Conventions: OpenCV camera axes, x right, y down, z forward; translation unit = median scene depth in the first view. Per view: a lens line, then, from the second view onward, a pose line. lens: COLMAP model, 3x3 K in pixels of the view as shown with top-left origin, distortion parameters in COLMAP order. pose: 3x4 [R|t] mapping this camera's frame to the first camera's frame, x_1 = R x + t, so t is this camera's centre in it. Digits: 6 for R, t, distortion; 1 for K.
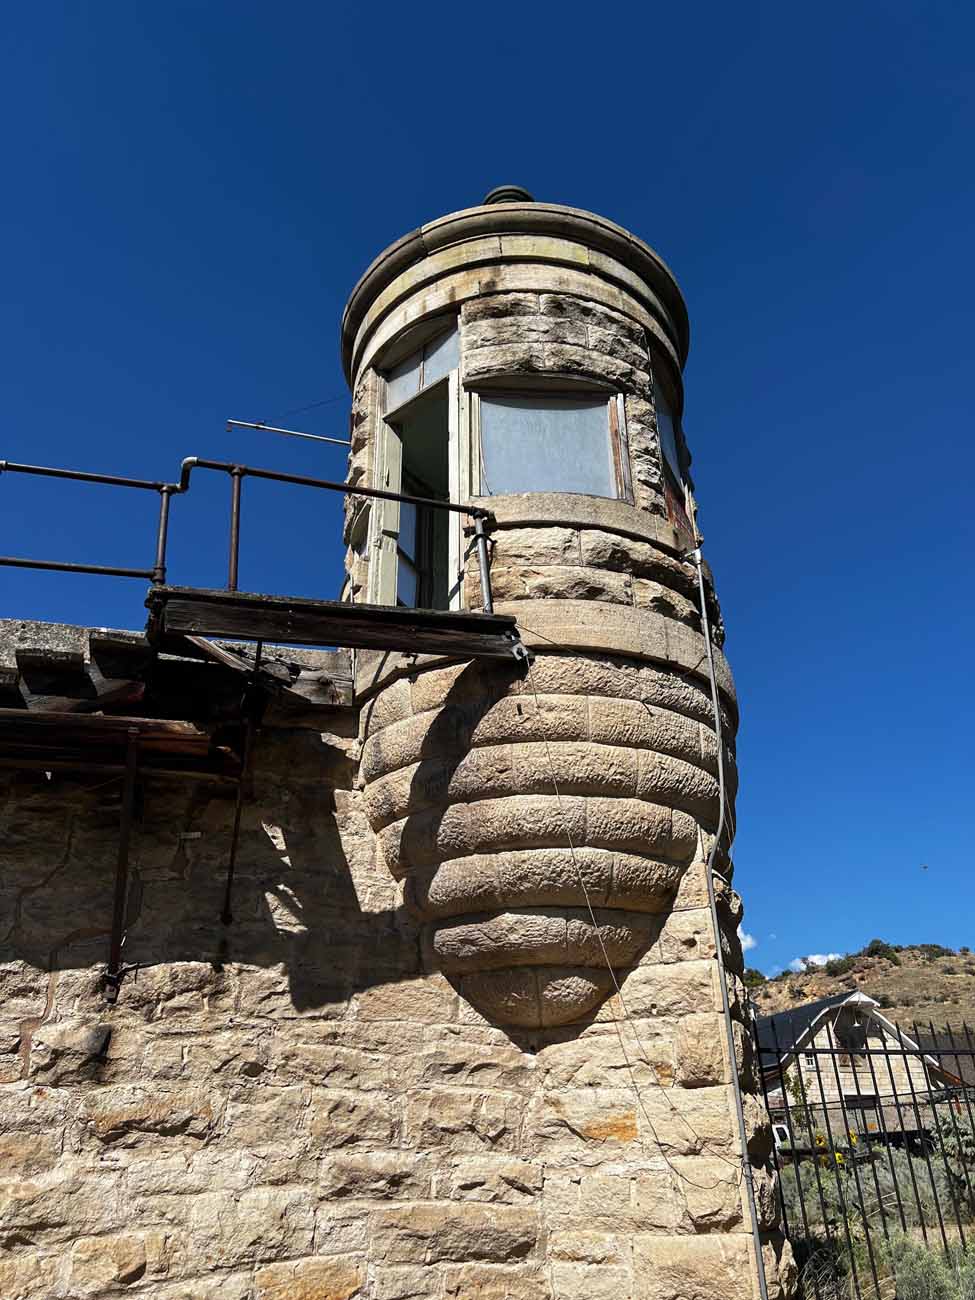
lens RADIAL K [[977.8, 0, 492.3], [0, 977.8, 643.1], [0, 0, 1]] dist [0.033453, -0.032210]
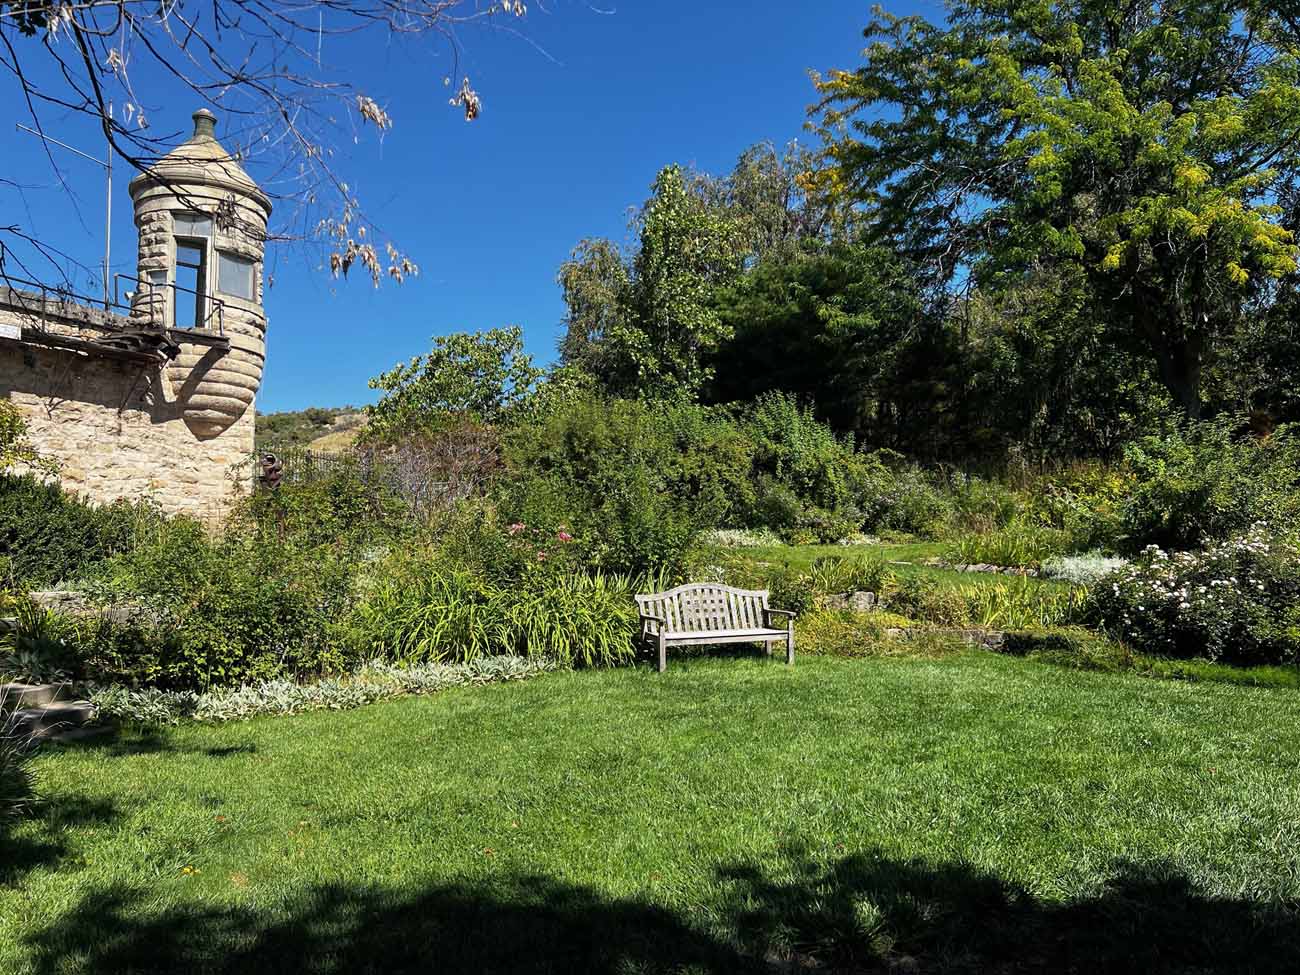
lens RADIAL K [[977.8, 0, 656.6], [0, 977.8, 481.3], [0, 0, 1]] dist [0.033453, -0.032210]
pose [[0.574545, 0.089461, 0.813569, -2.279534], [-0.403005, 0.896083, 0.186069, -0.992719], [-0.712380, -0.434778, 0.550893, -2.774082]]
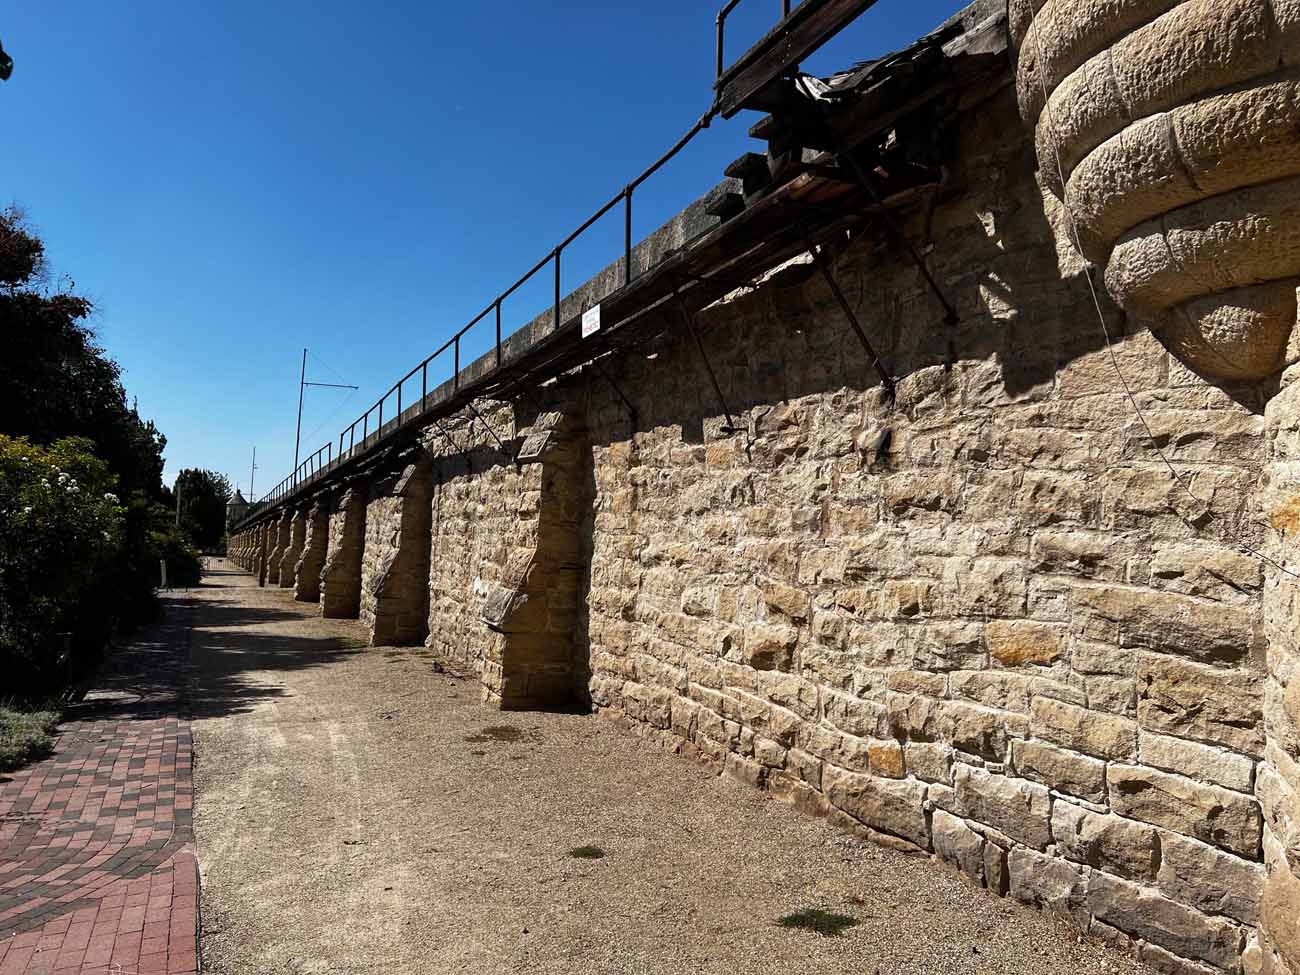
lens RADIAL K [[977.8, 0, 649.1], [0, 977.8, 489.6], [0, 0, 1]] dist [0.033453, -0.032210]
pose [[0.078028, 0.002254, -0.996949, 0.733322], [0.451808, 0.891332, 0.037377, 0.263724], [0.888696, -0.453346, 0.068531, 0.590634]]
